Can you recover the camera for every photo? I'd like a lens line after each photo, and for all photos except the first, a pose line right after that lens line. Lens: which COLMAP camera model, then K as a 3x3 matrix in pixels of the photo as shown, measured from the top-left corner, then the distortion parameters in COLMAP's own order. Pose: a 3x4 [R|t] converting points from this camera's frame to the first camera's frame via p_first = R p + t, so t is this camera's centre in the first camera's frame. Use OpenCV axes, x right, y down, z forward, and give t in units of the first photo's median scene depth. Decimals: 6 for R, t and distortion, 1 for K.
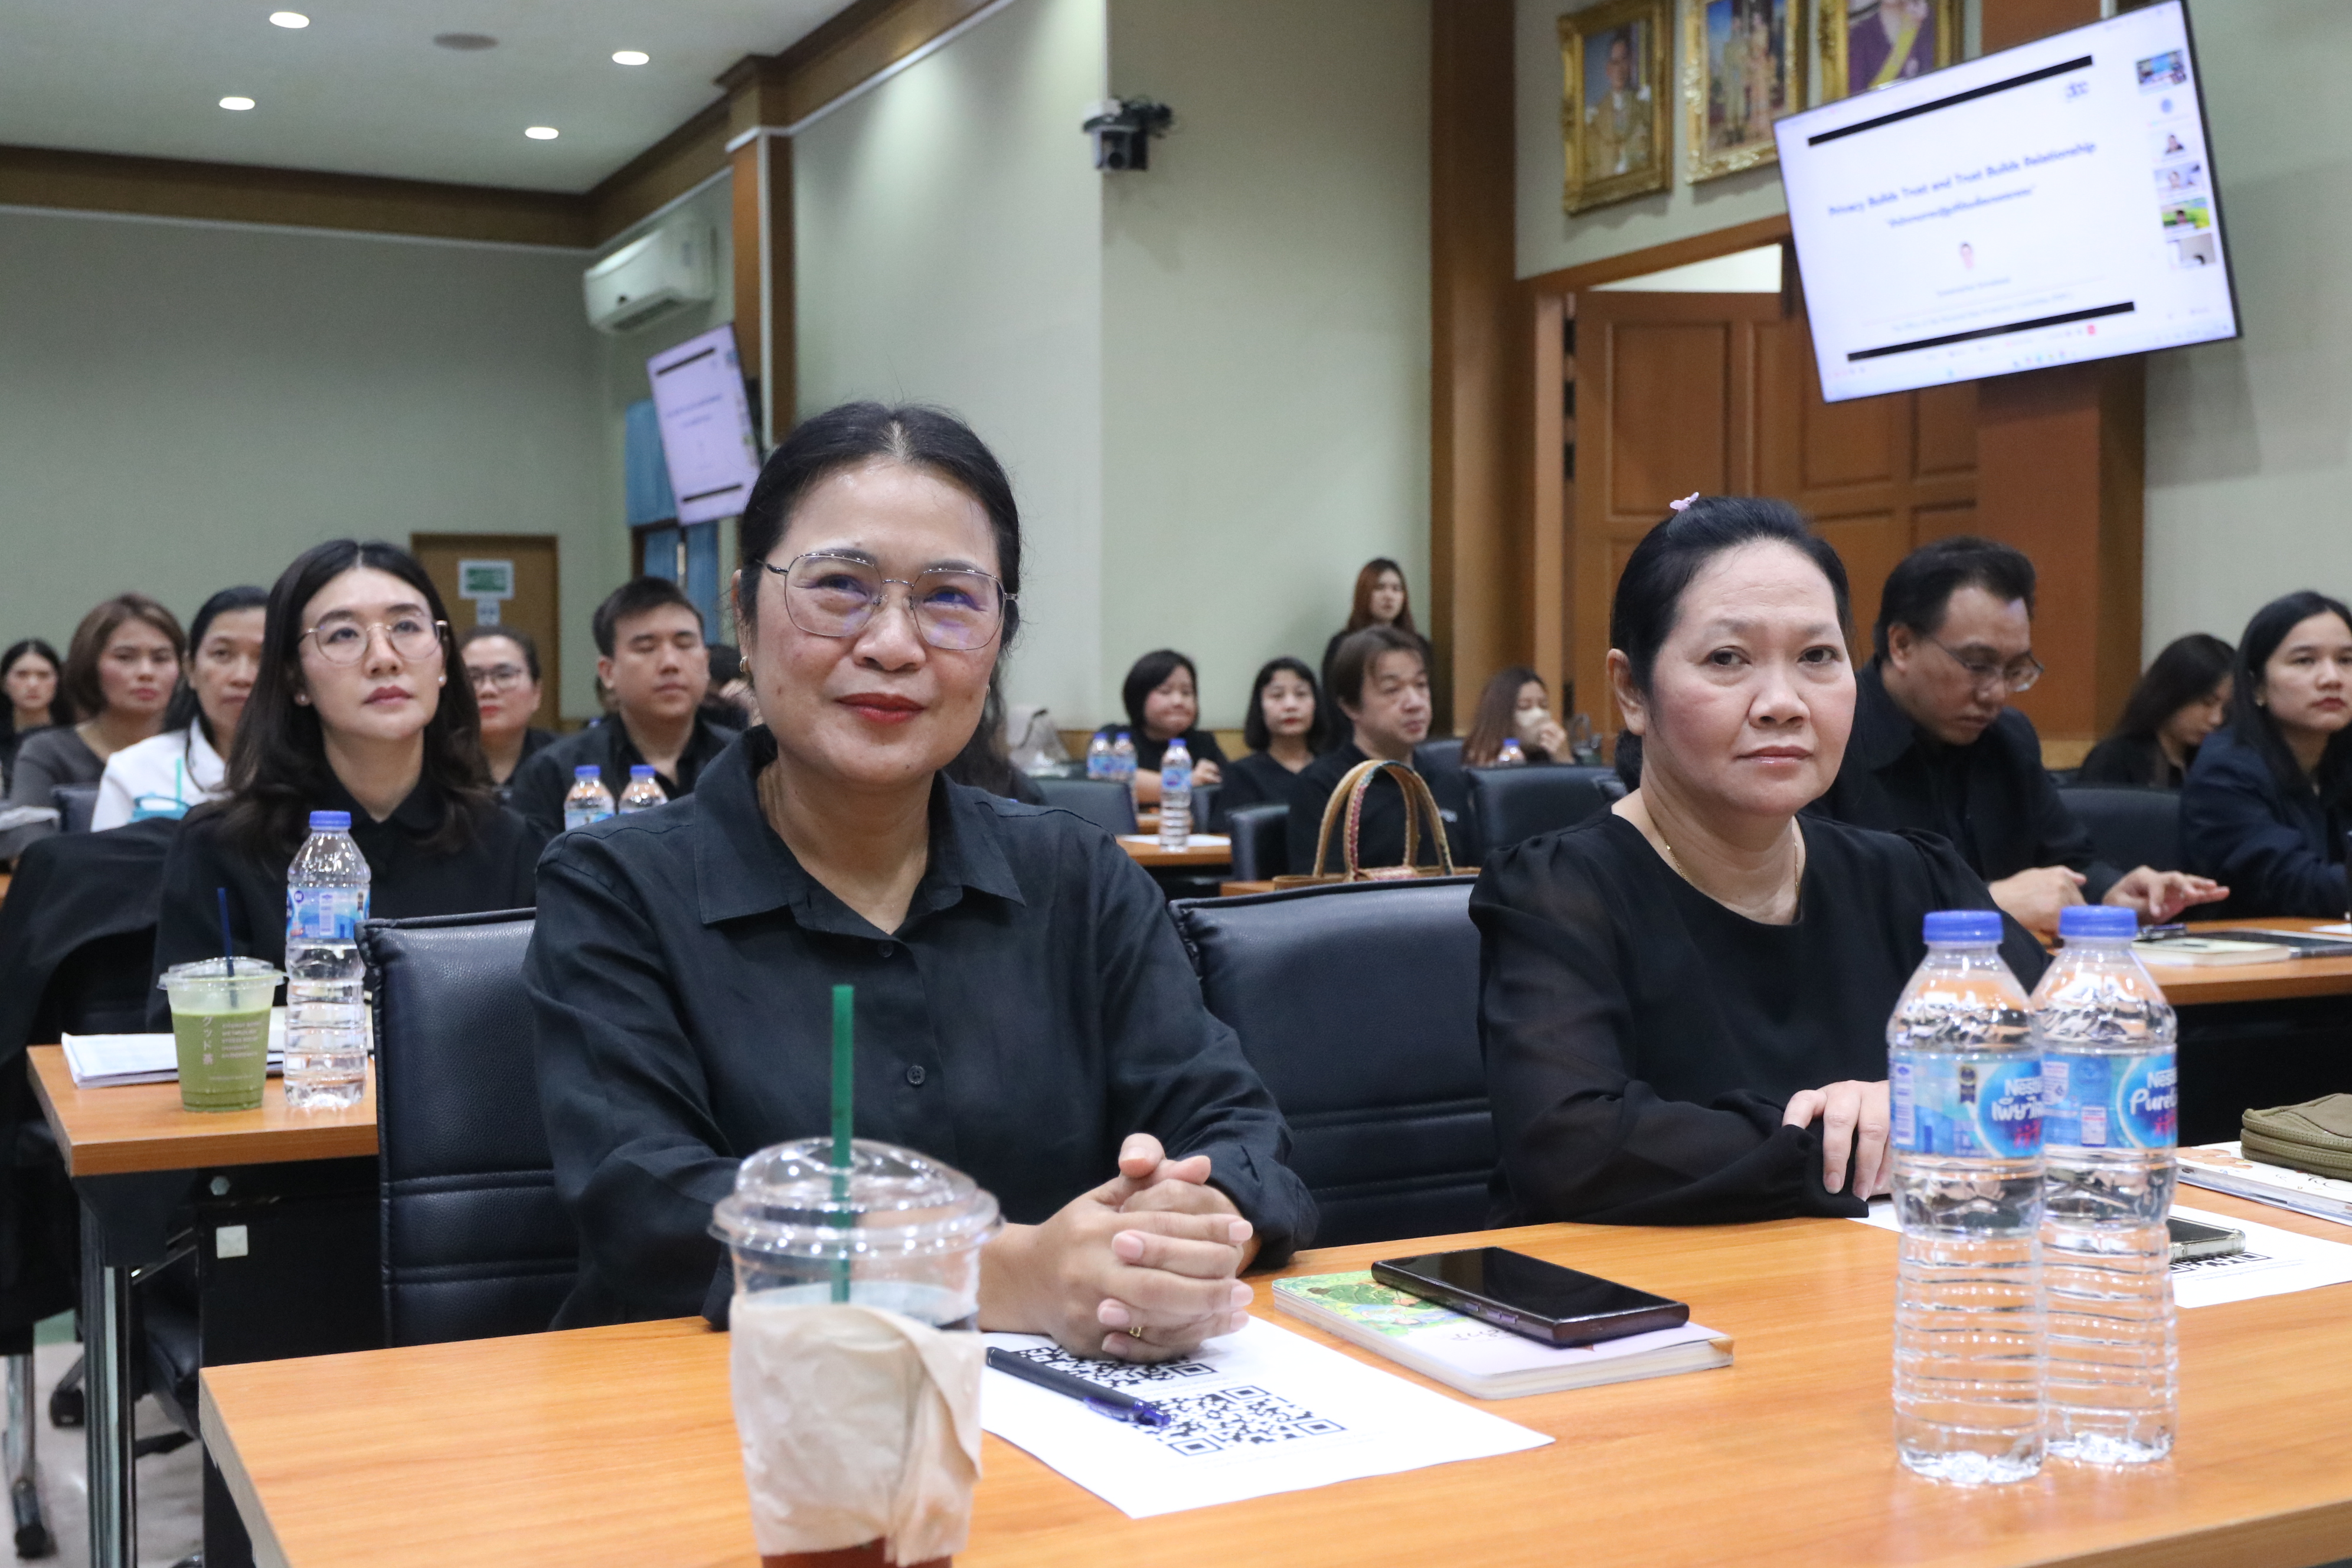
lens RADIAL K [[2590.7, 0, 1210.5], [0, 2590.7, 767.6], [0, 0, 1]] dist [0.007349, 0.000000]
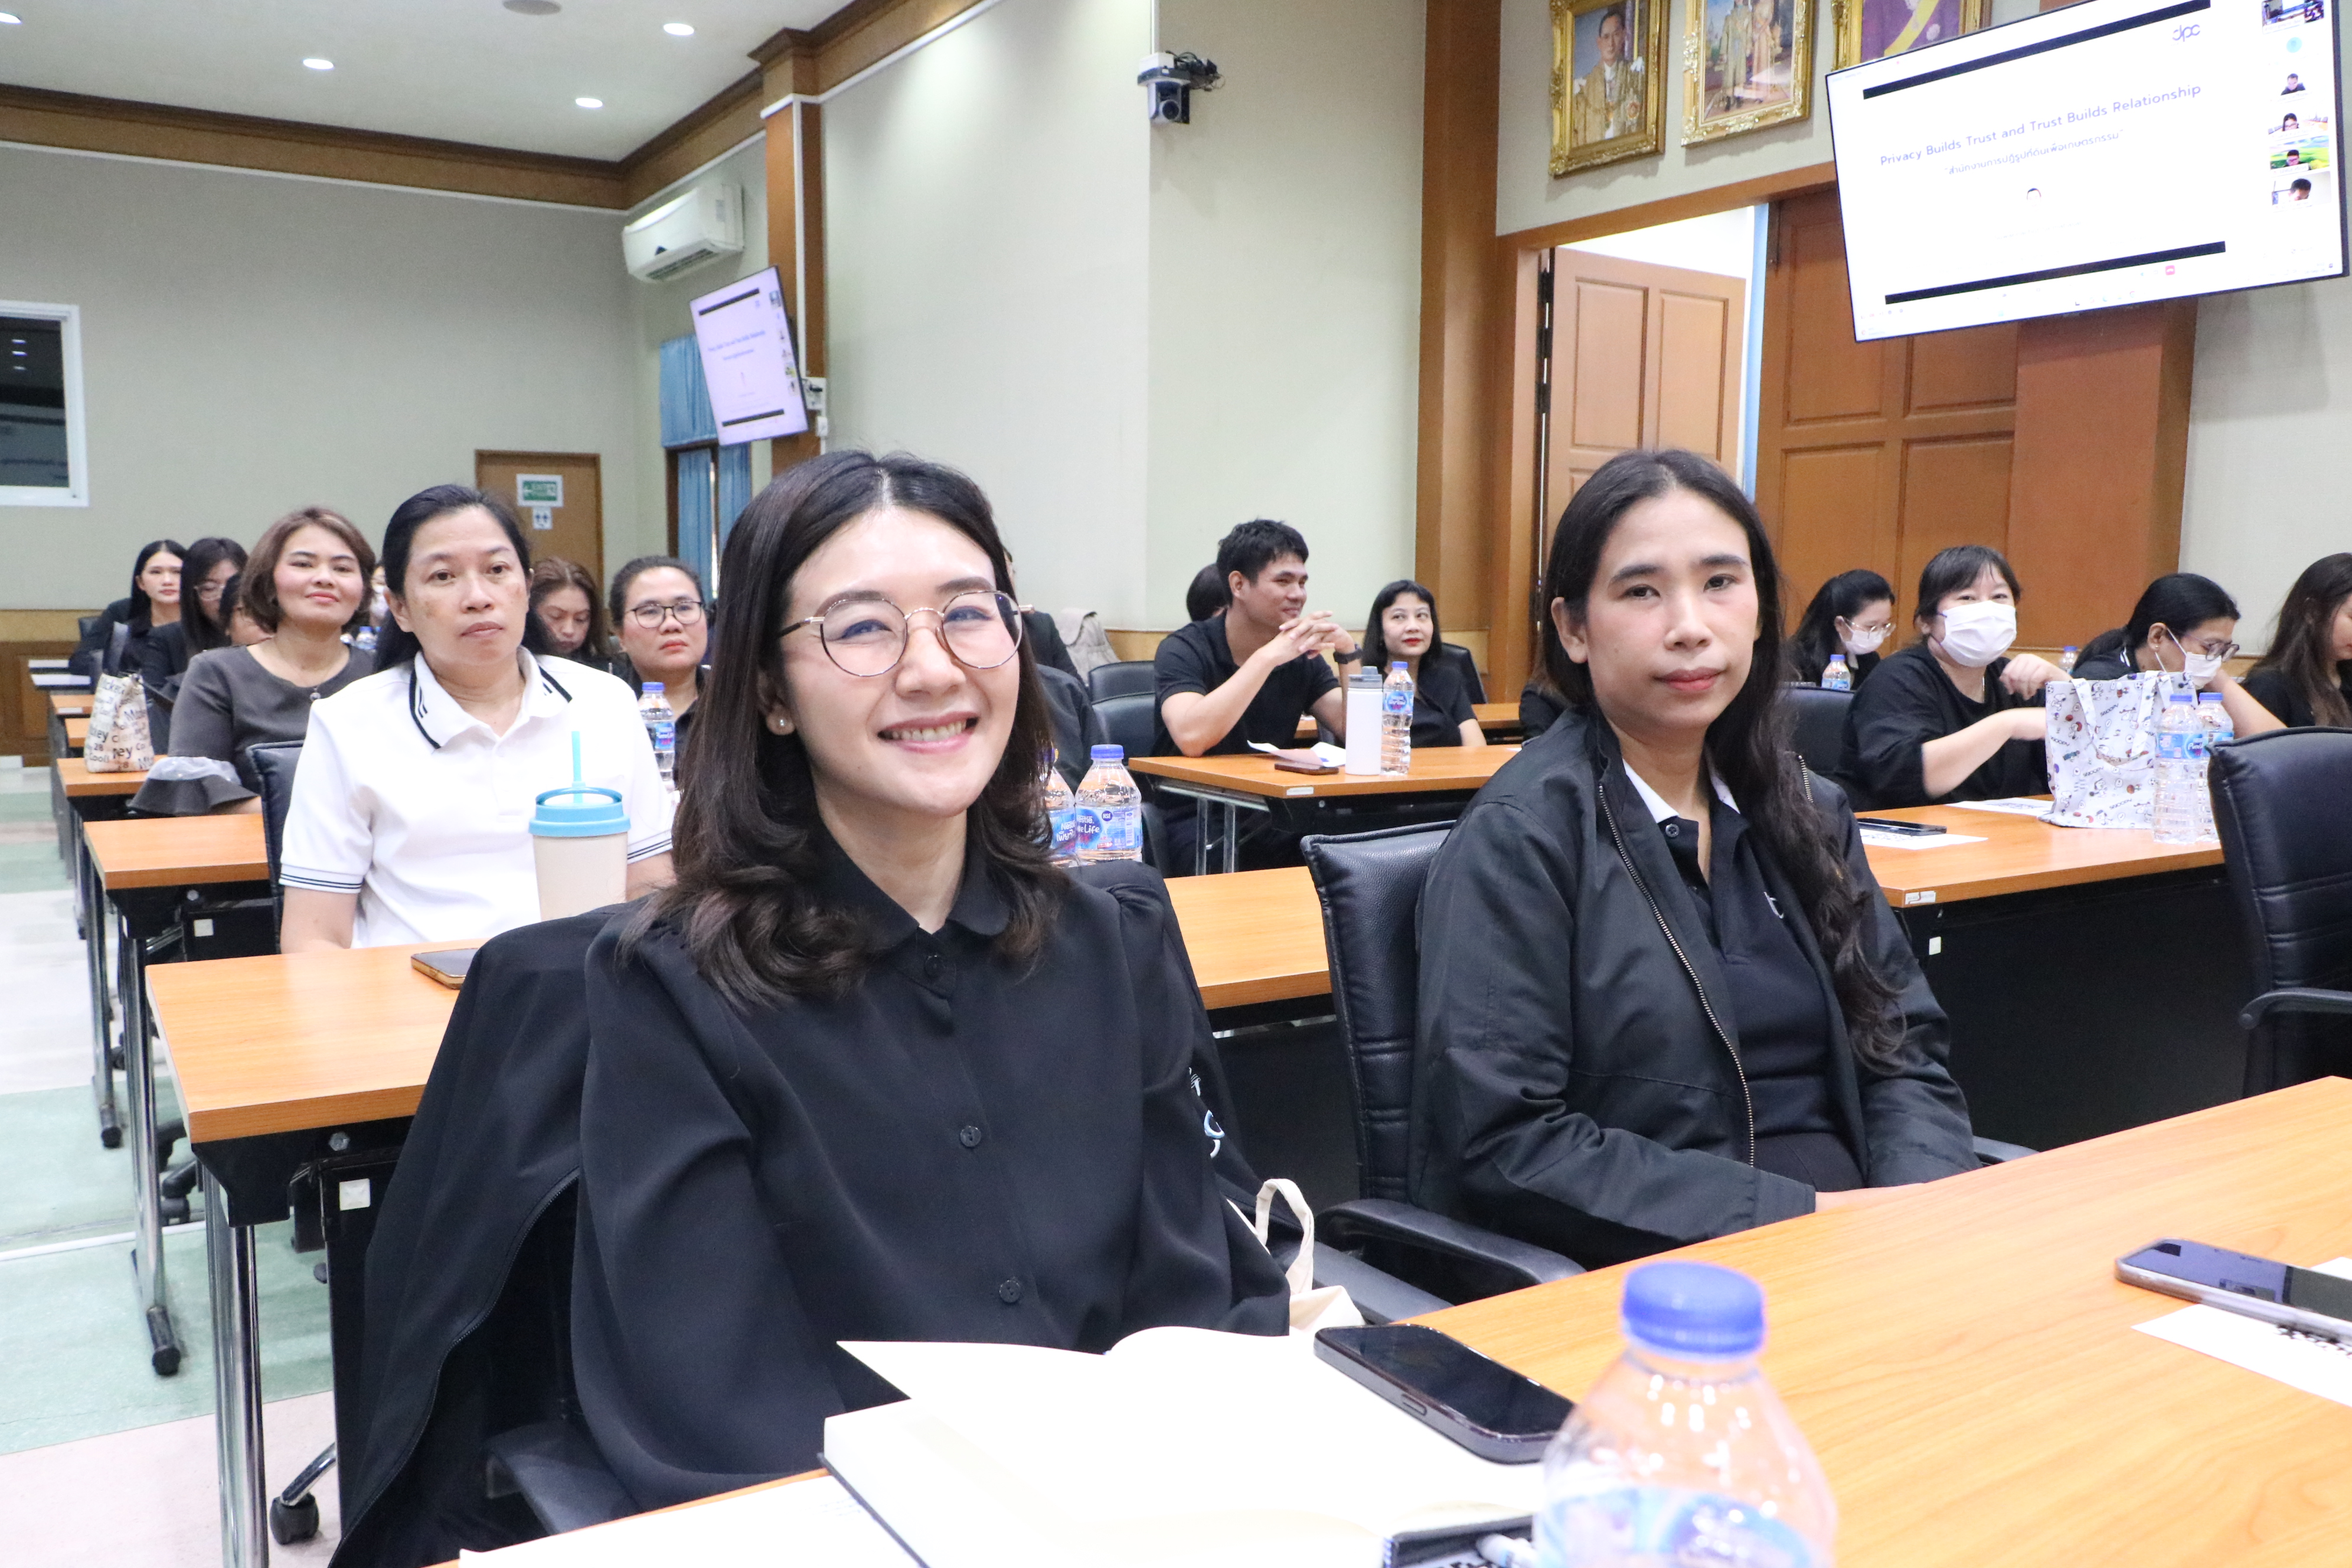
lens RADIAL K [[1874.7, 0, 1166.9], [0, 1874.7, 797.2], [0, 0, 1]] dist [-0.005596, 0.031779]
pose [[0.997091, 0.000849, 0.076210, -0.097898], [-0.007282, 0.996424, 0.084178, -0.011338], [-0.075866, -0.084488, 0.993532, 0.185383]]
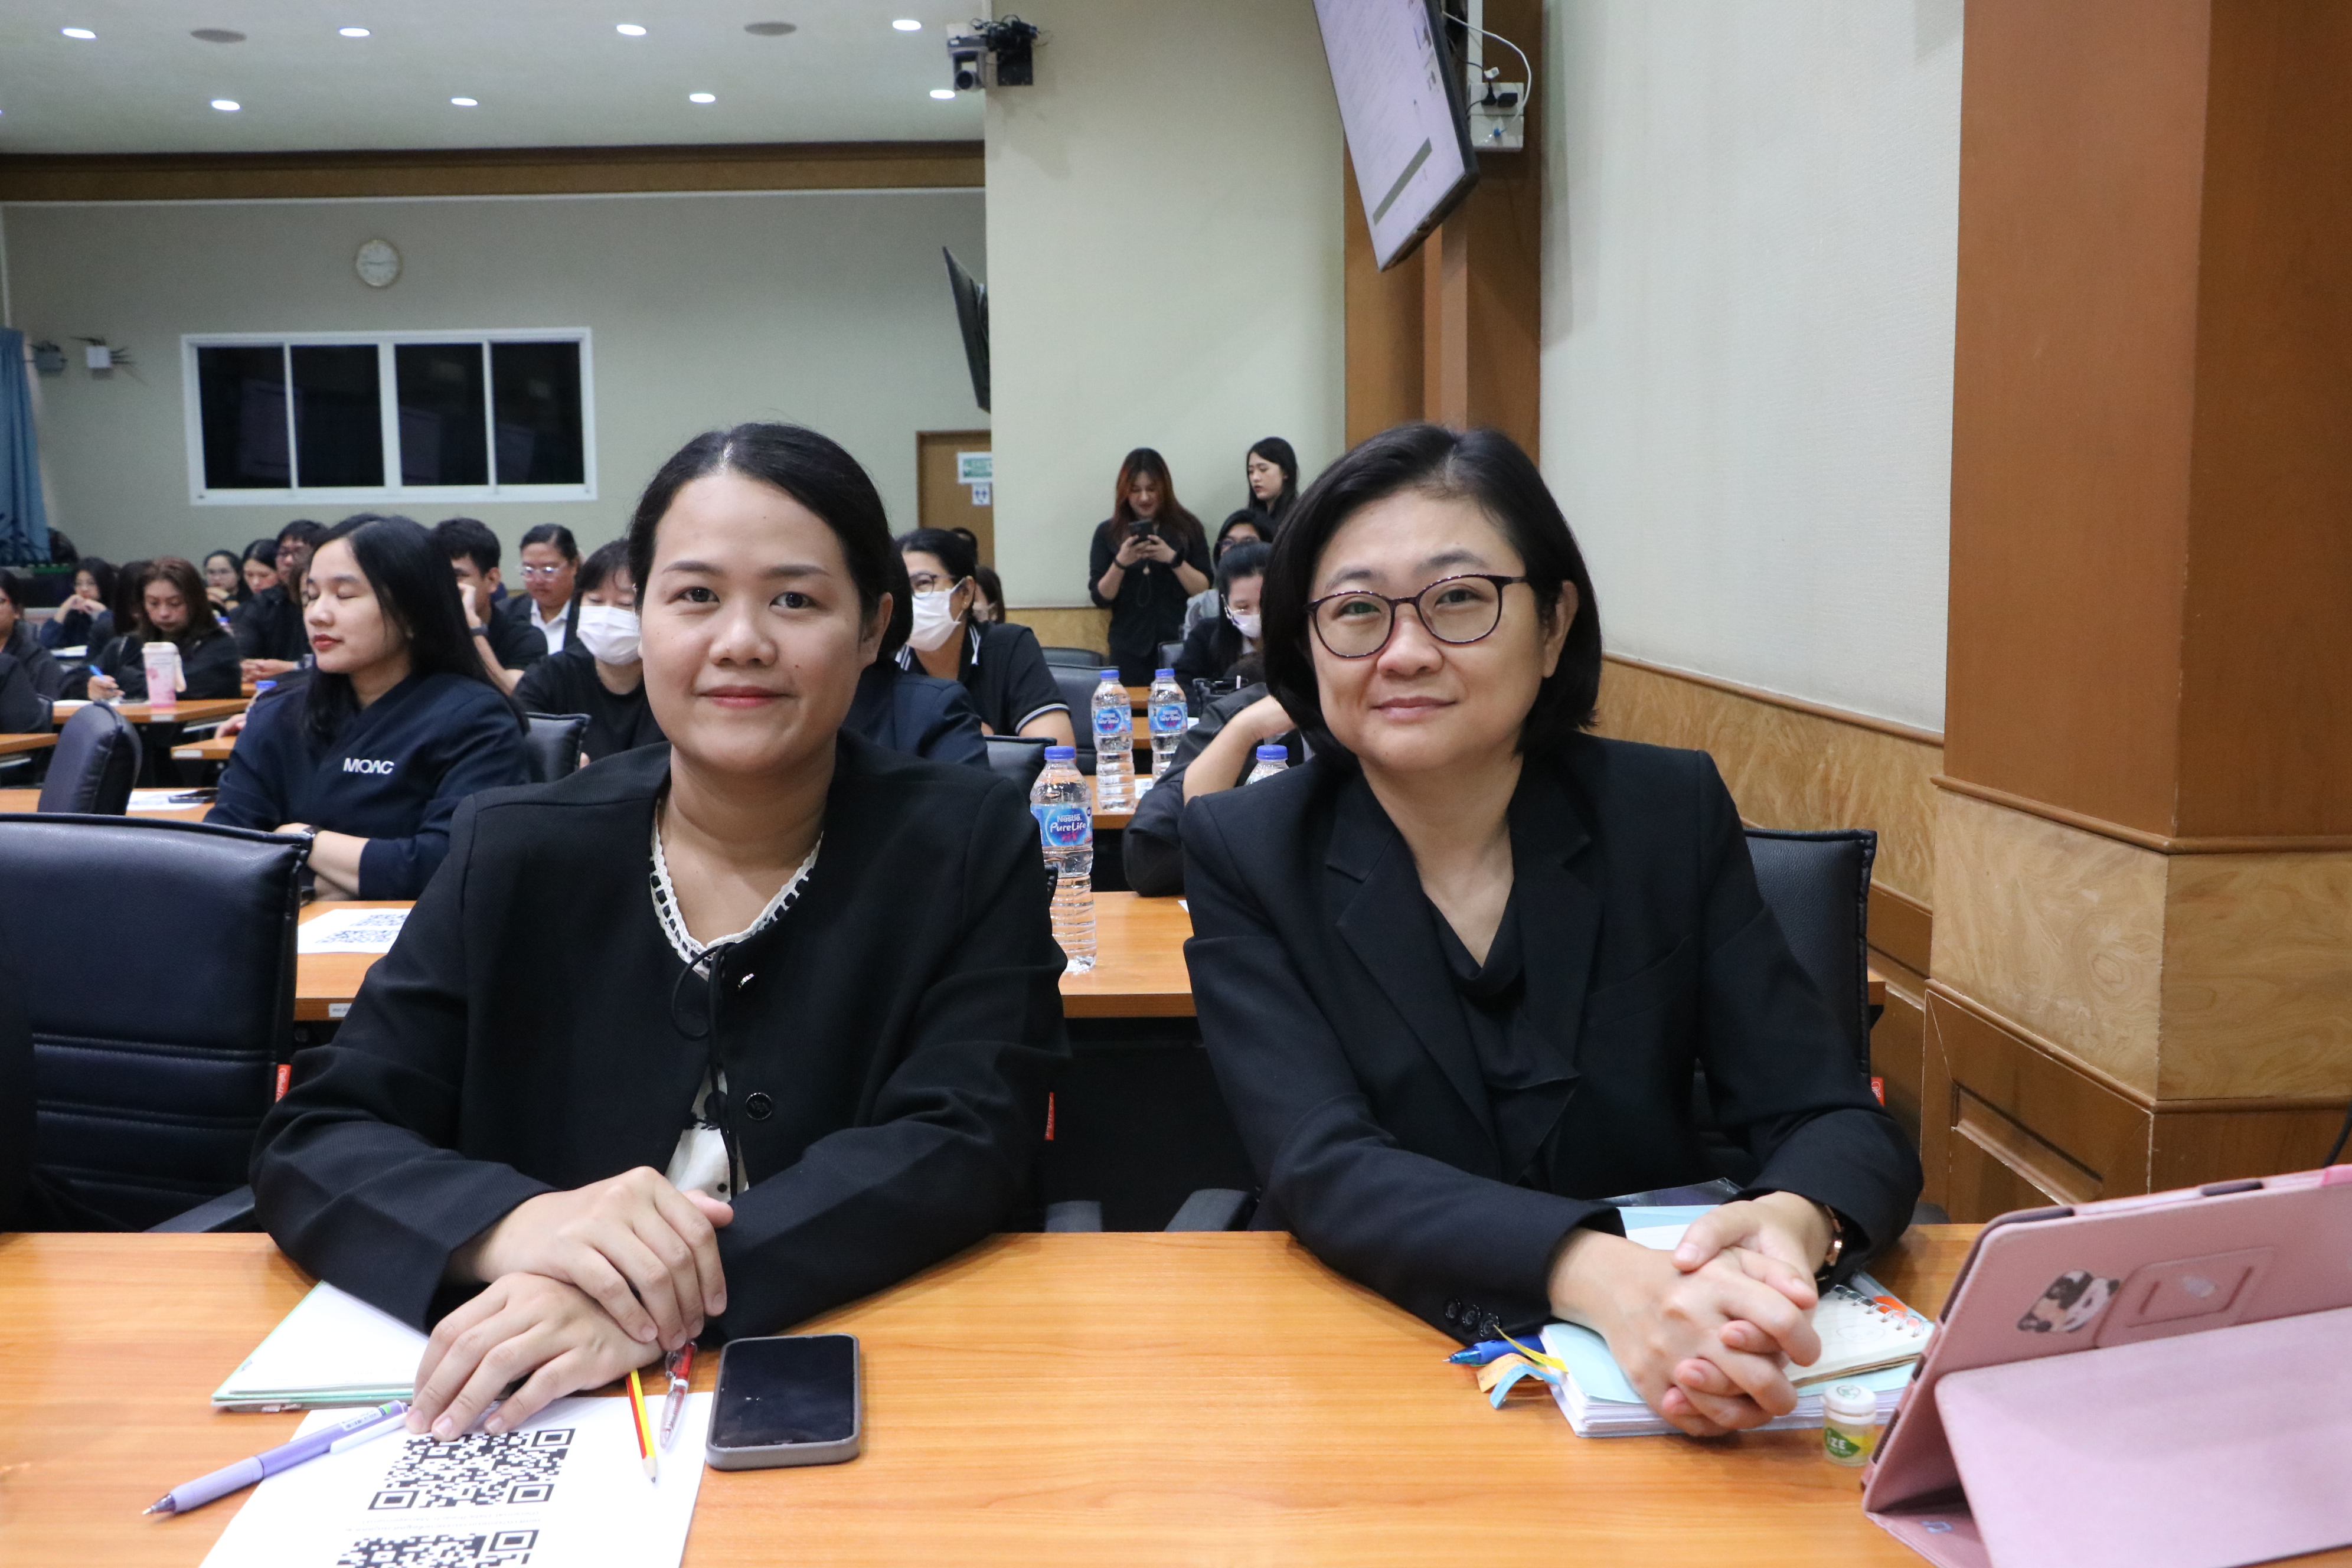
lens RADIAL K [[2300.3, 0, 1168.6], [0, 2300.3, 778.9], [0, 0, 1]] dist [0.049359, 0.000000]
pose [[0.869593, 0.036599, -0.492411, 0.579947], [-0.001883, 0.997488, 0.070813, -0.005528], [0.493765, -0.060651, 0.867477, 0.160247]]
